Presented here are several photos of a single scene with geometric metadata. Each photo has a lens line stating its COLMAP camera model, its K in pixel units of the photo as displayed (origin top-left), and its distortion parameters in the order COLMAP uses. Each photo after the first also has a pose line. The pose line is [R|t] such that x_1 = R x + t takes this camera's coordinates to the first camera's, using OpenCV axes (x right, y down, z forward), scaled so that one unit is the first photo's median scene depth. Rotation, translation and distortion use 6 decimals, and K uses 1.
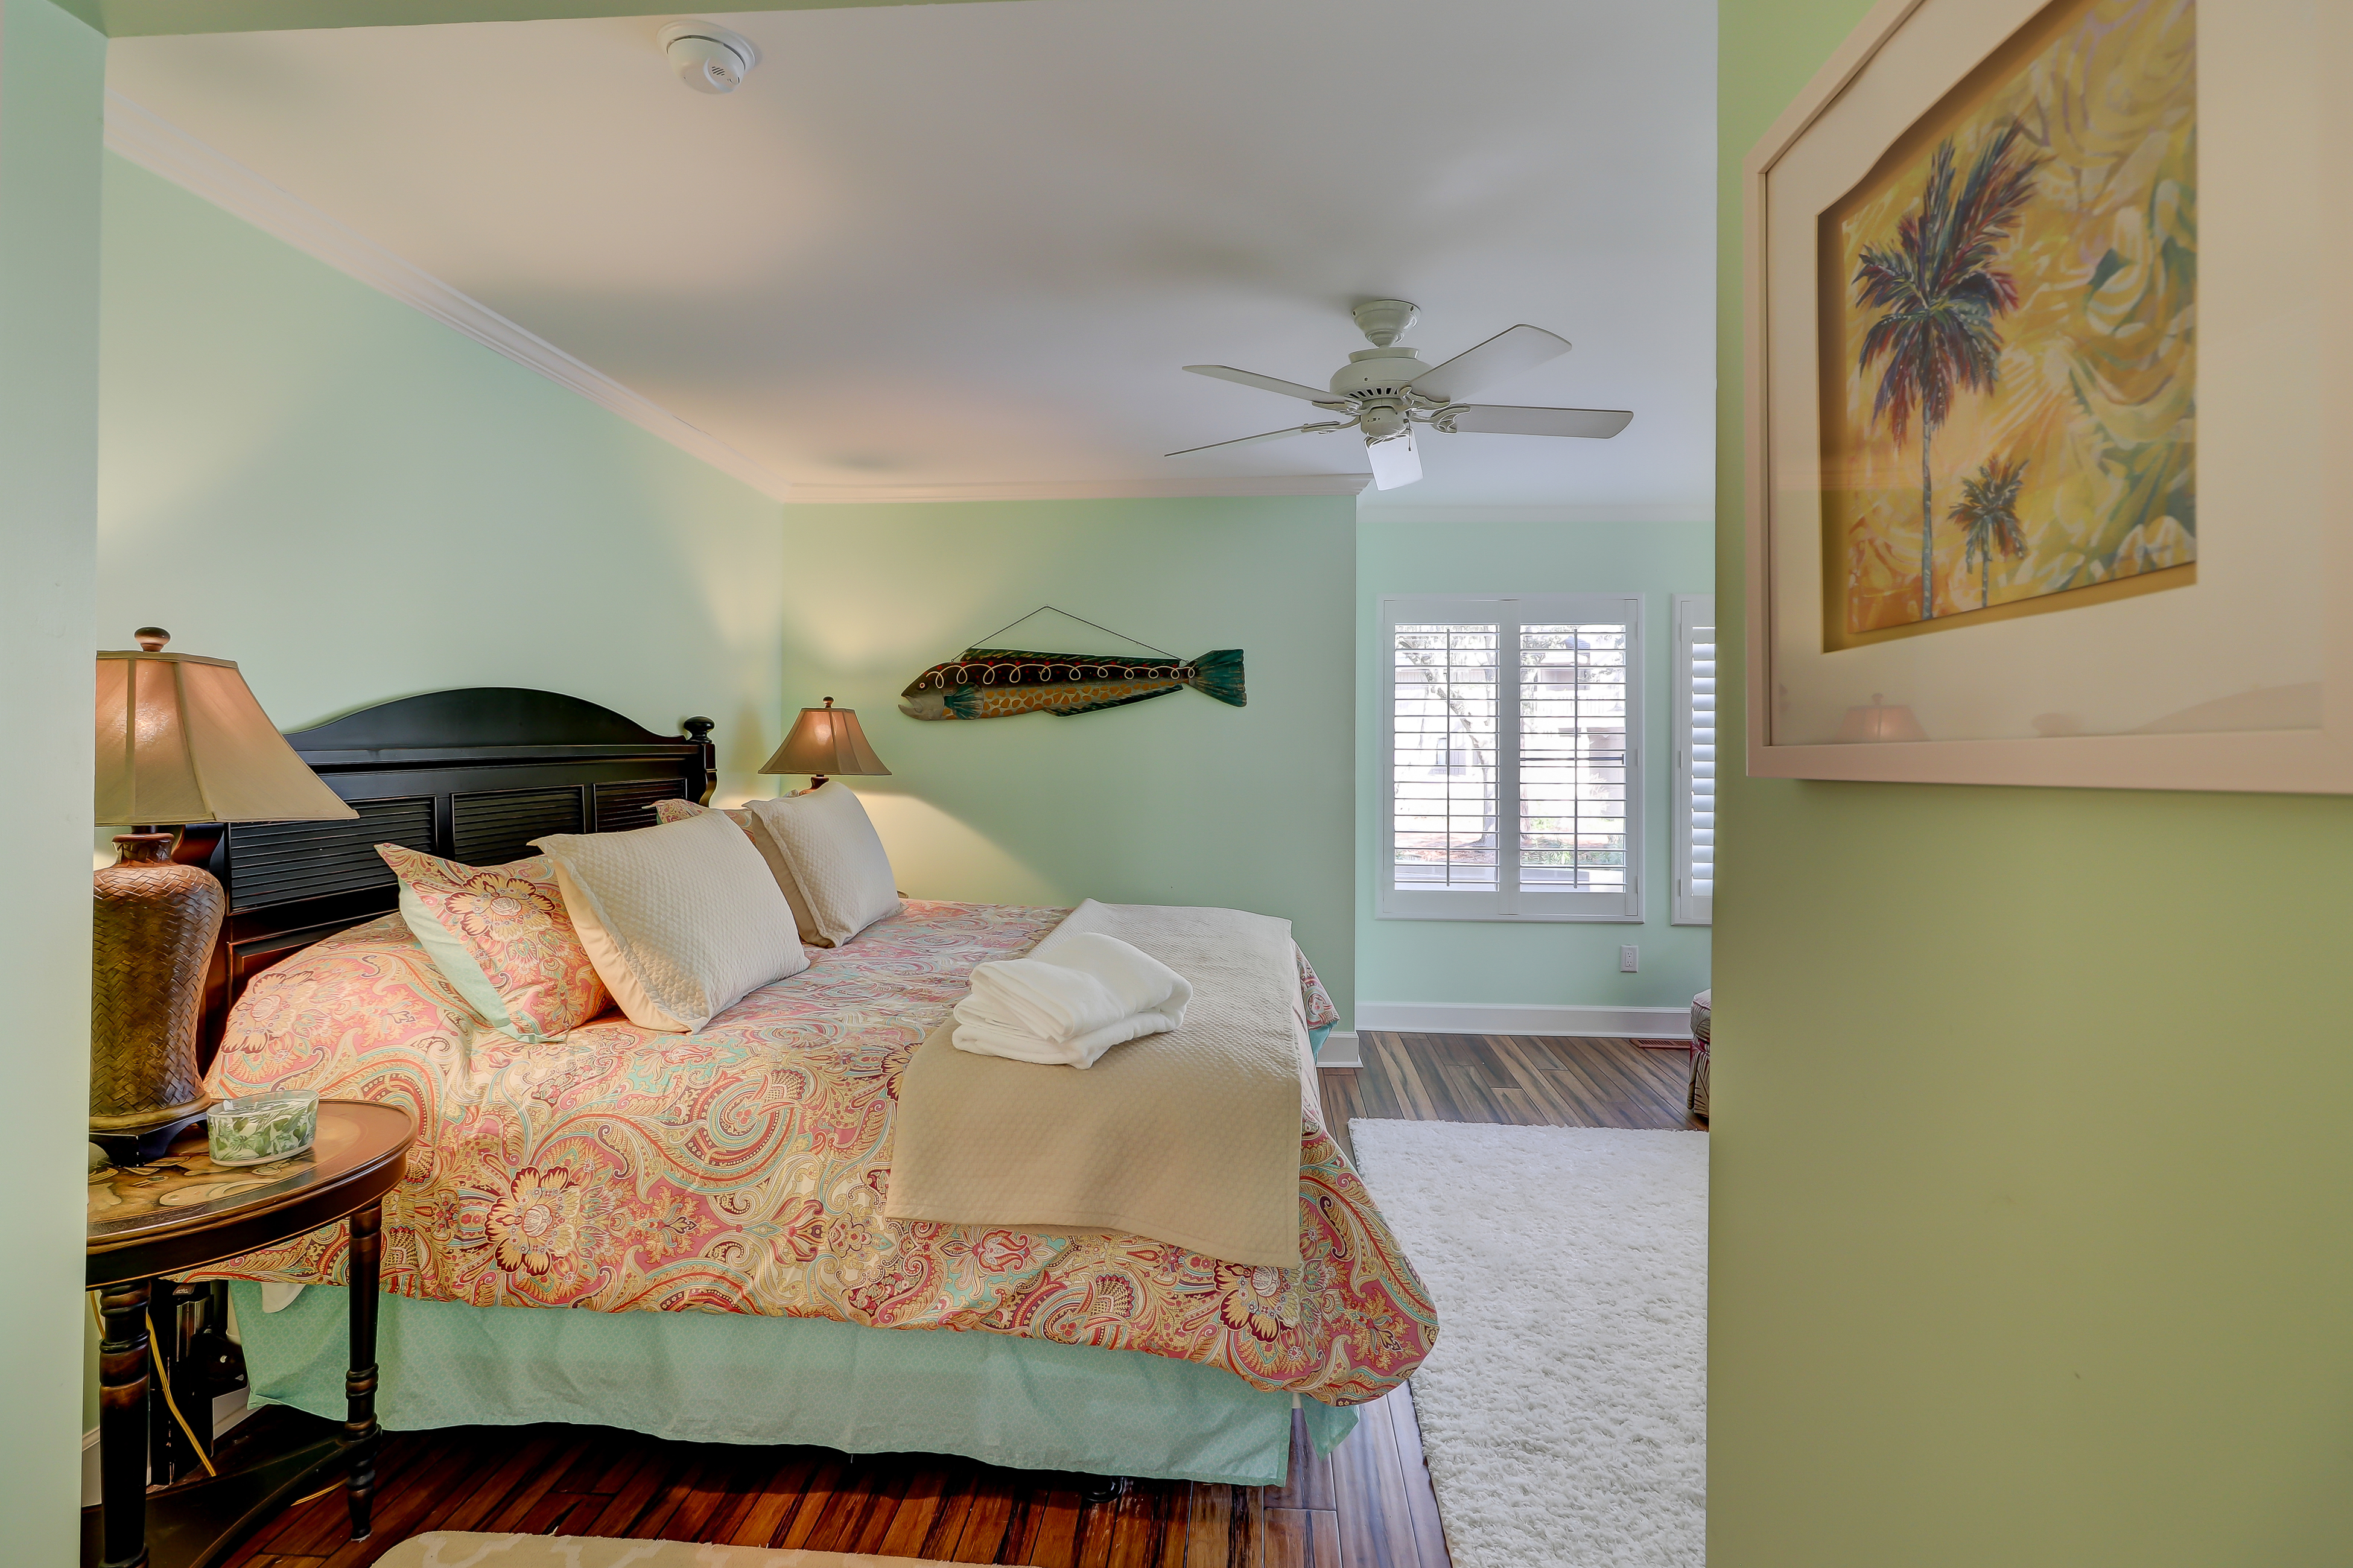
lens RADIAL K [[1134.6, 0, 1155.4], [0, 1134.6, 769.8], [0, 0, 1]] dist [-0.002269, 0.003150]
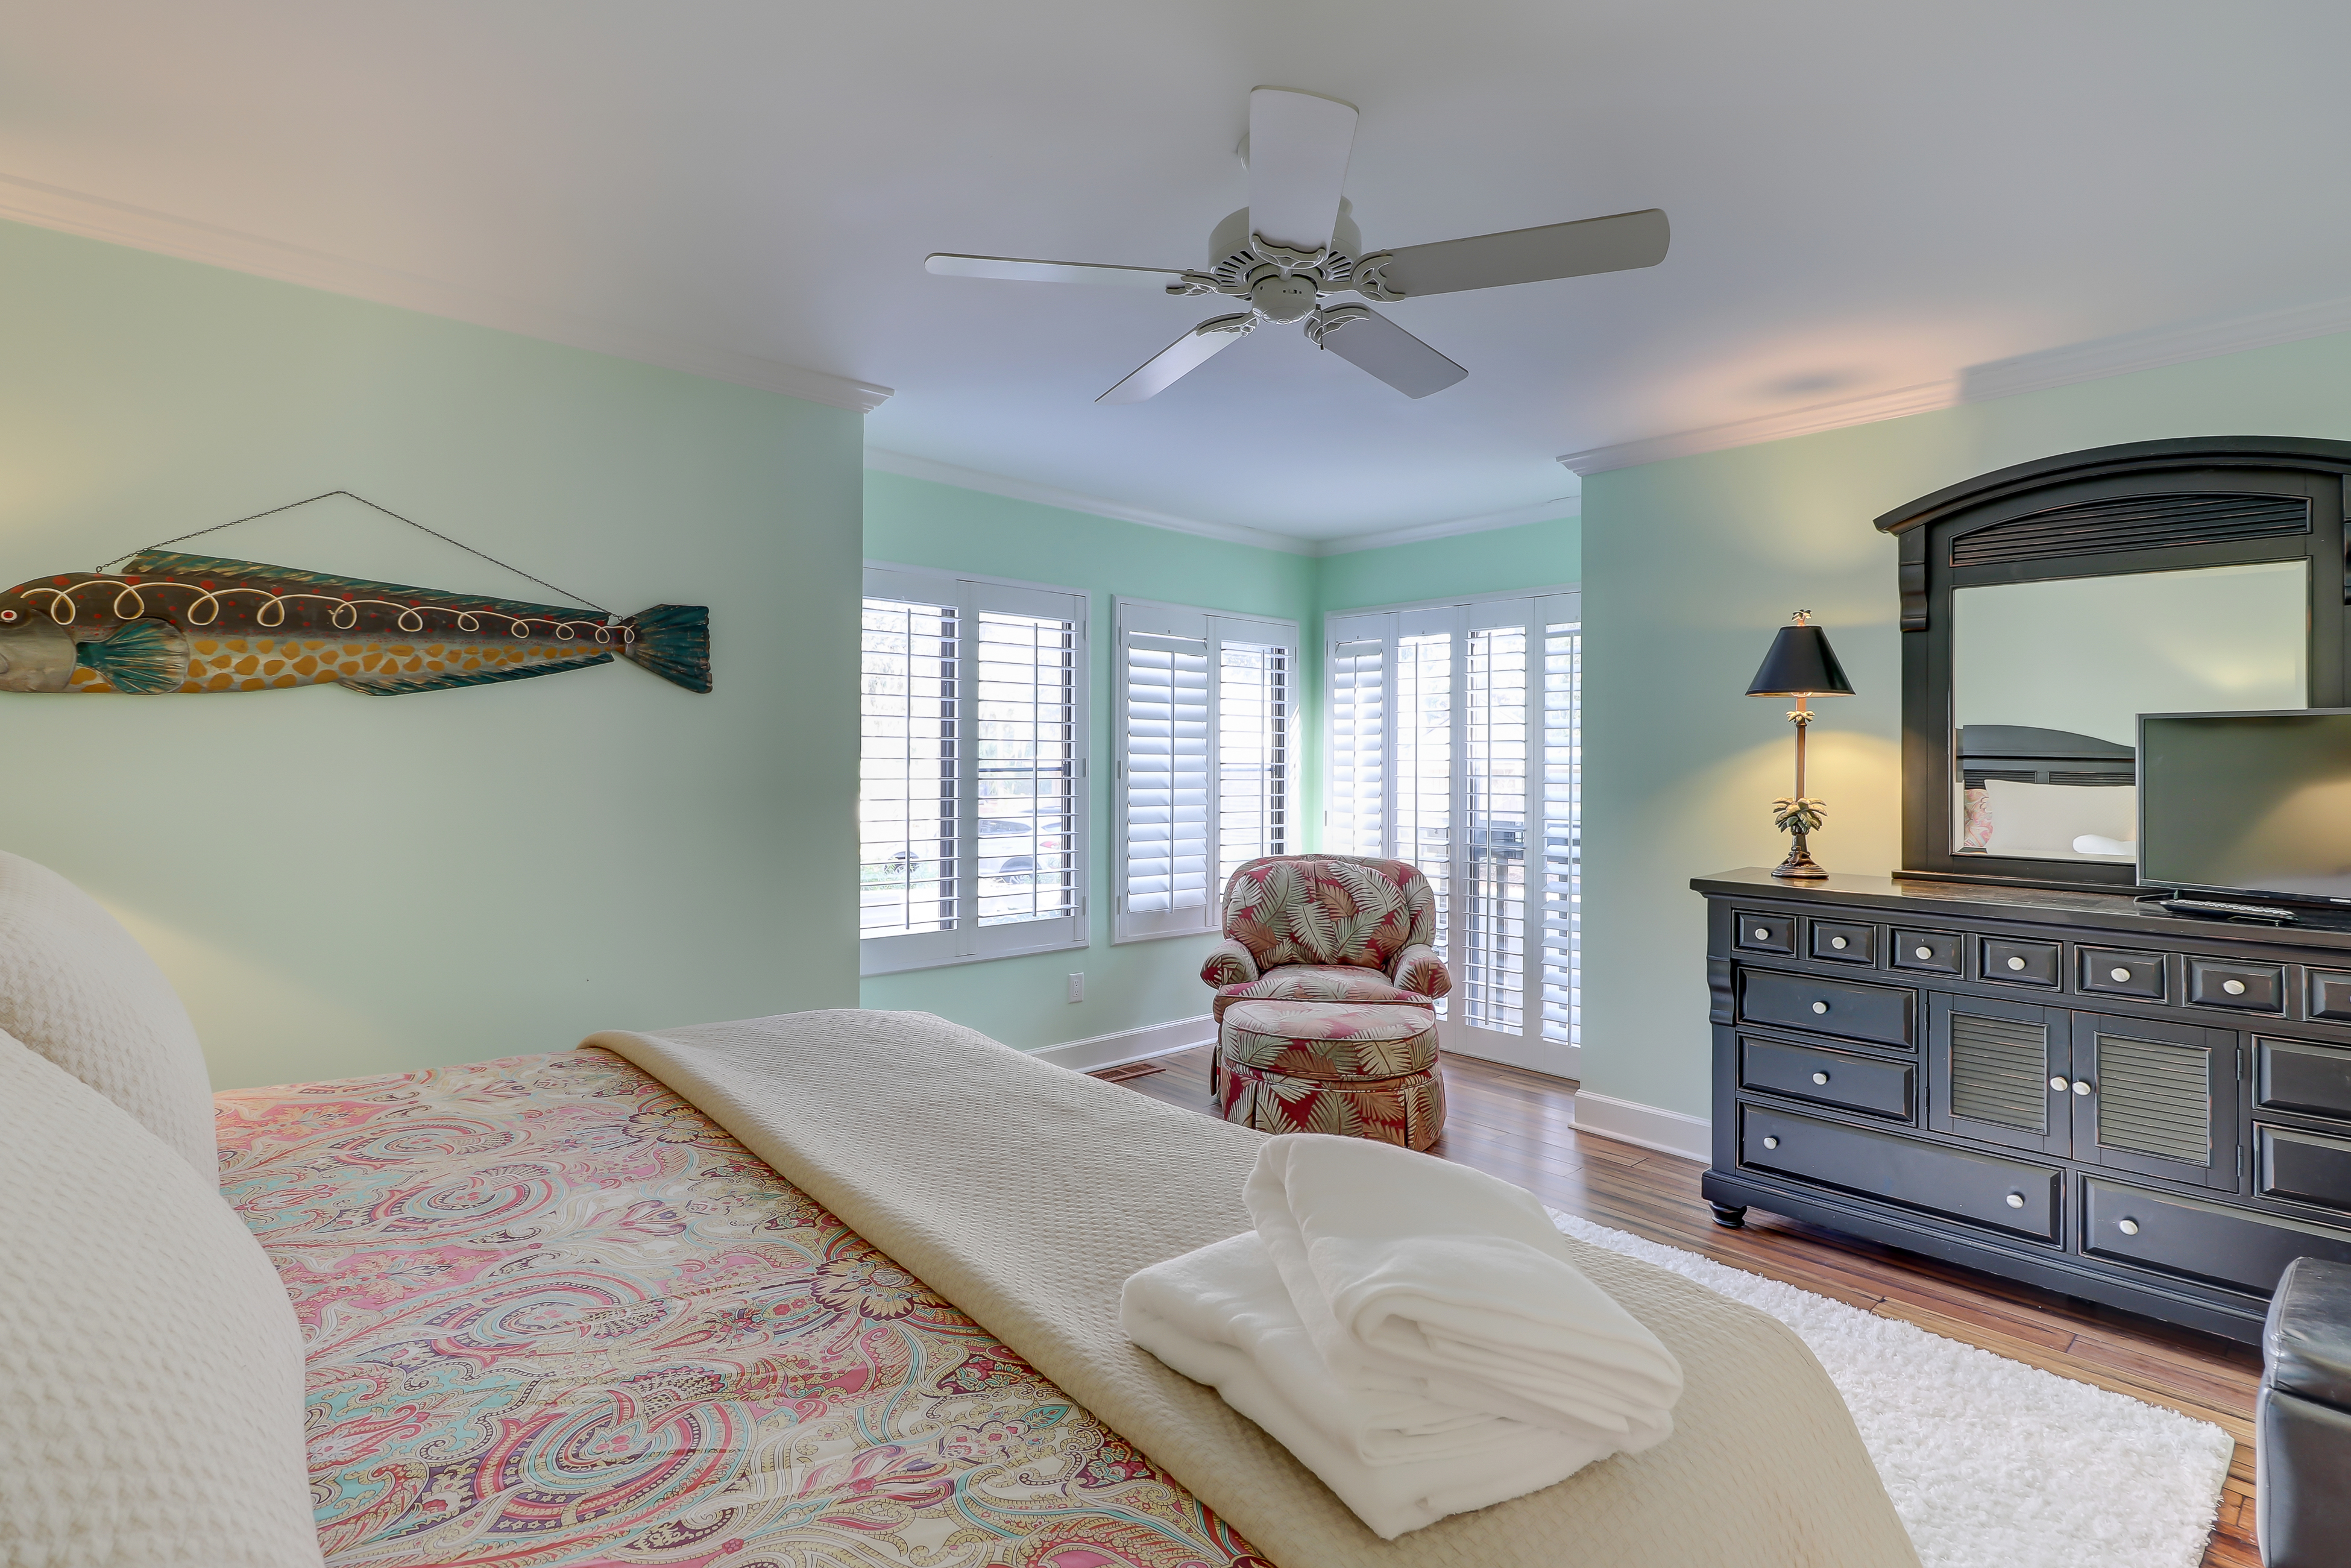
lens RADIAL K [[1133.7, 0, 1173.5], [0, 1133.7, 767.8], [0, 0, 1]] dist [-0.002269, 0.003150]
pose [[0.689837, -0.002403, 0.723961, -0.215085], [0.009698, 0.999935, -0.005922, -0.005236], [-0.723900, 0.011106, 0.689816, 0.343875]]
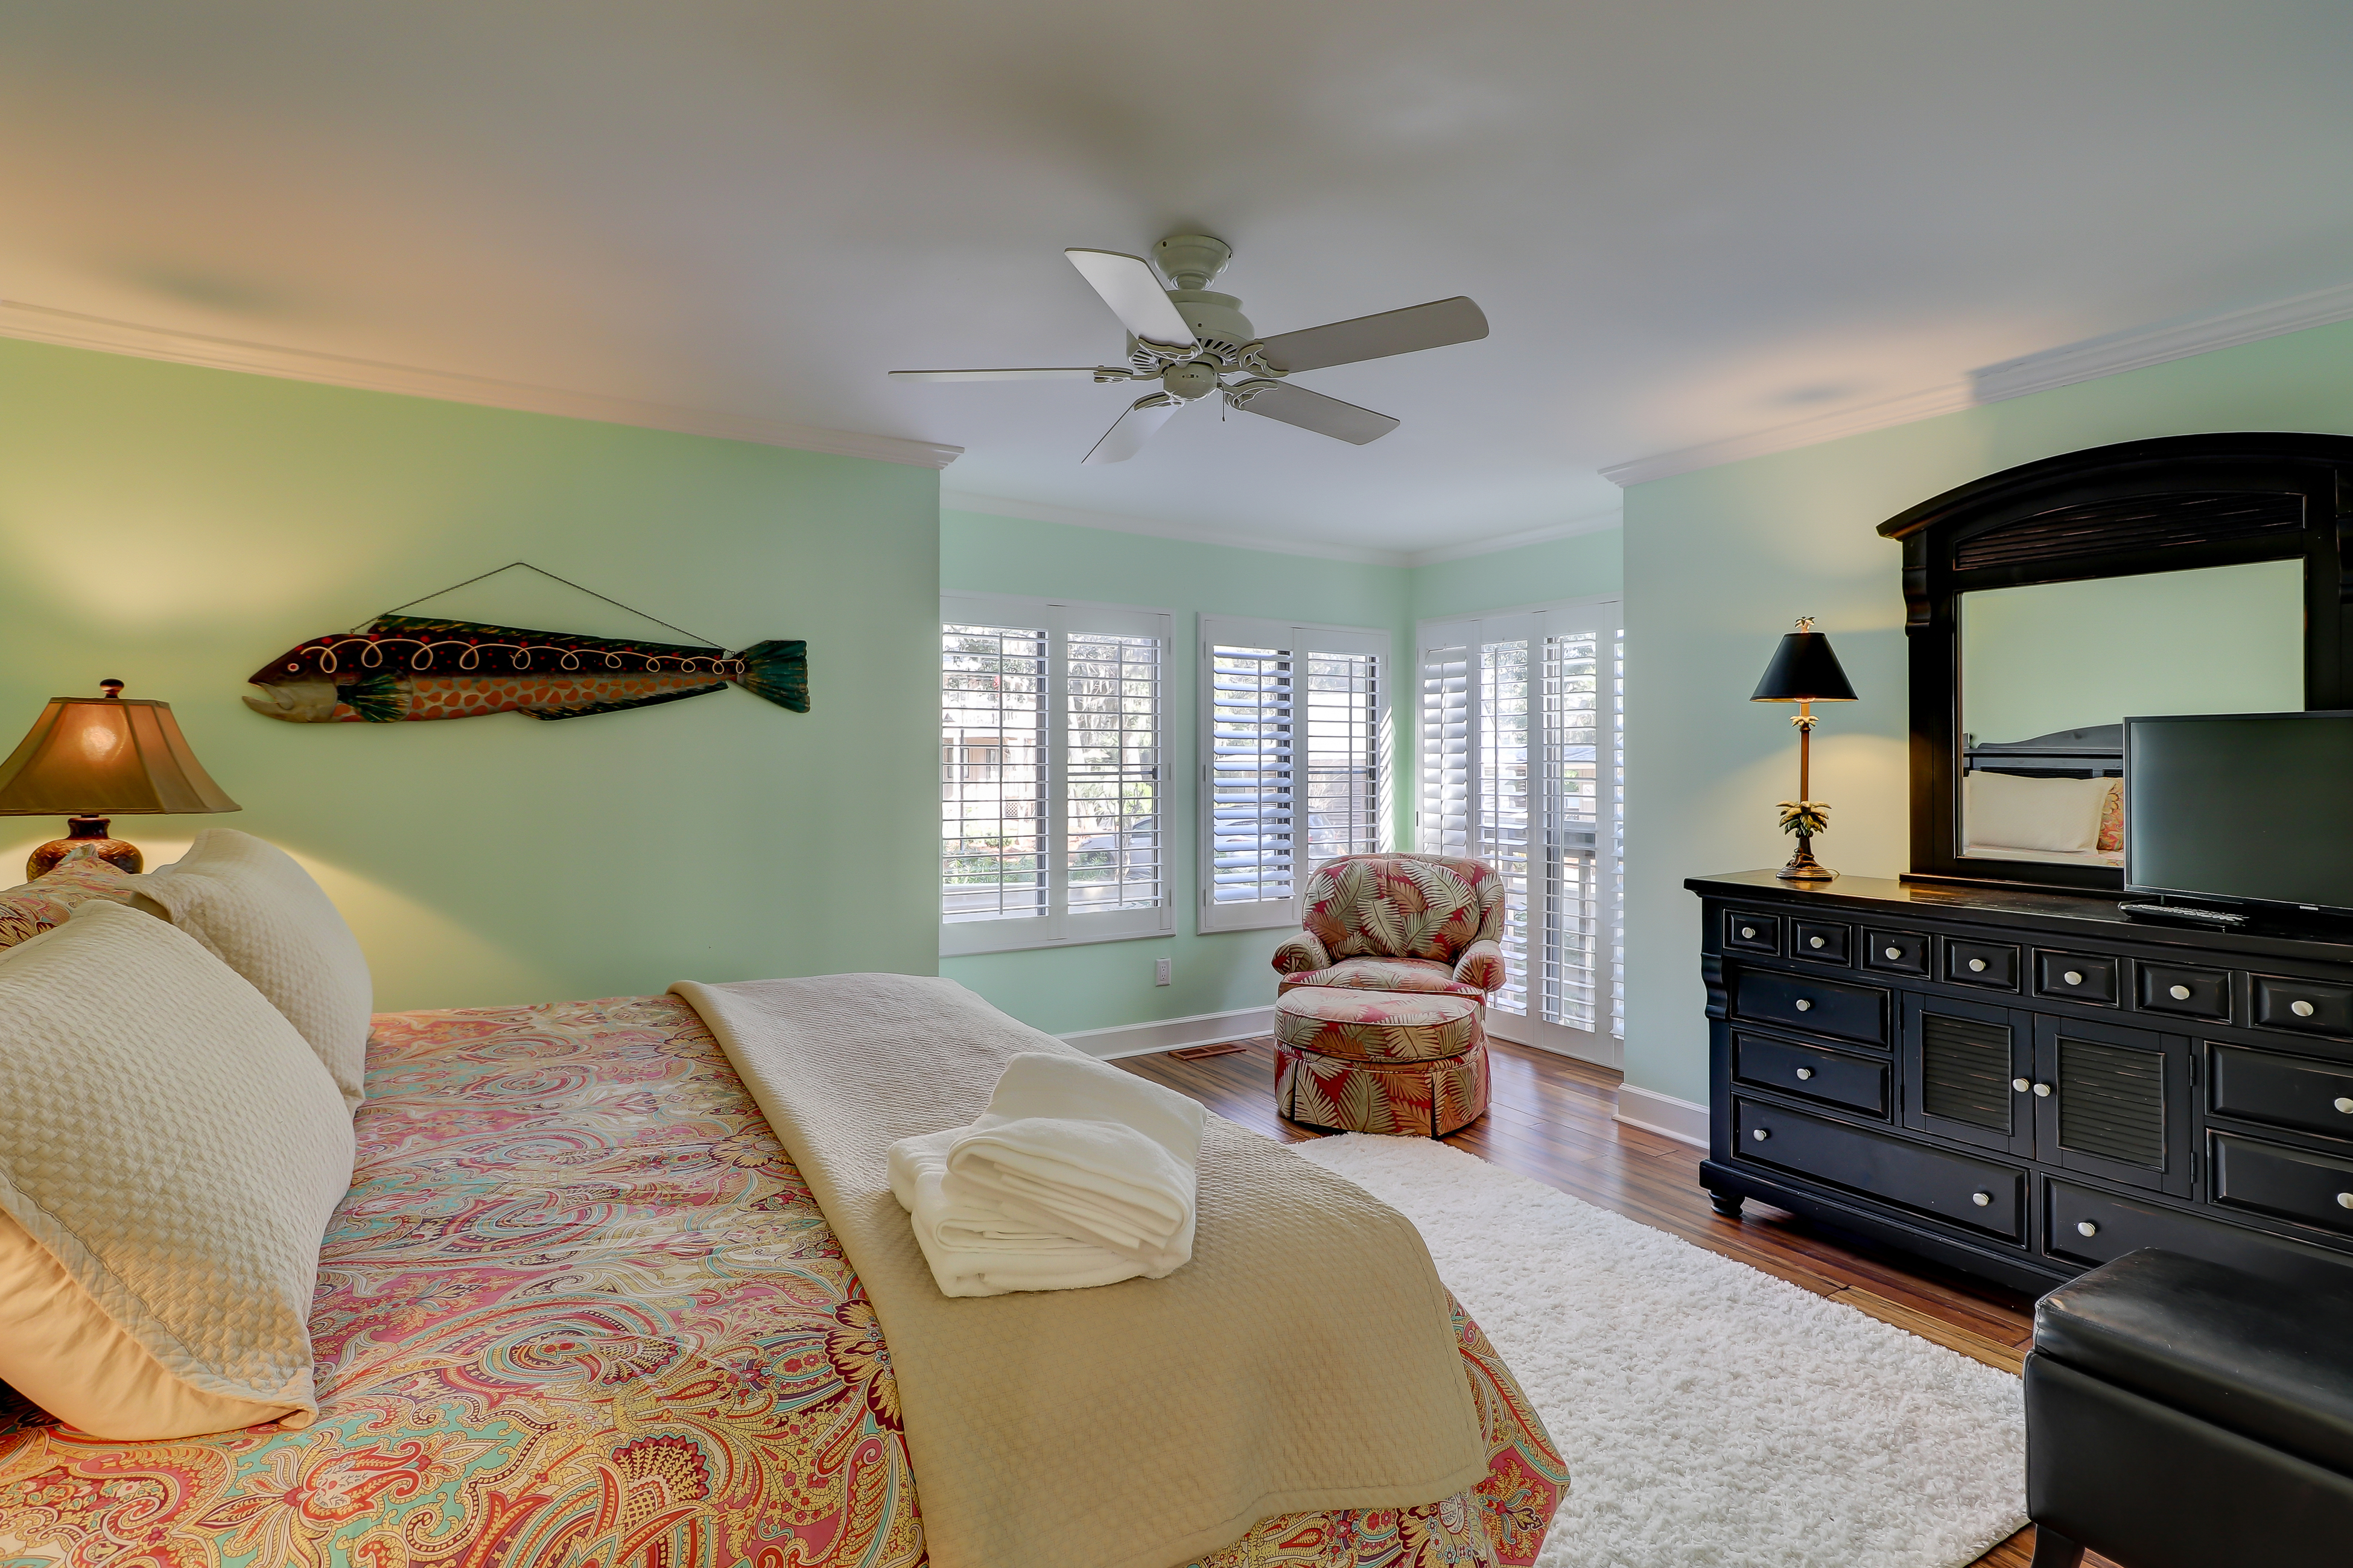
lens RADIAL K [[1134.6, 0, 1187.7], [0, 1134.6, 772.2], [0, 0, 1]] dist [-0.002269, 0.003150]
pose [[0.809663, -0.007965, 0.586840, -0.175026], [0.011895, 0.999925, -0.002840, -0.008010], [-0.586774, 0.009280, 0.809698, 0.193177]]
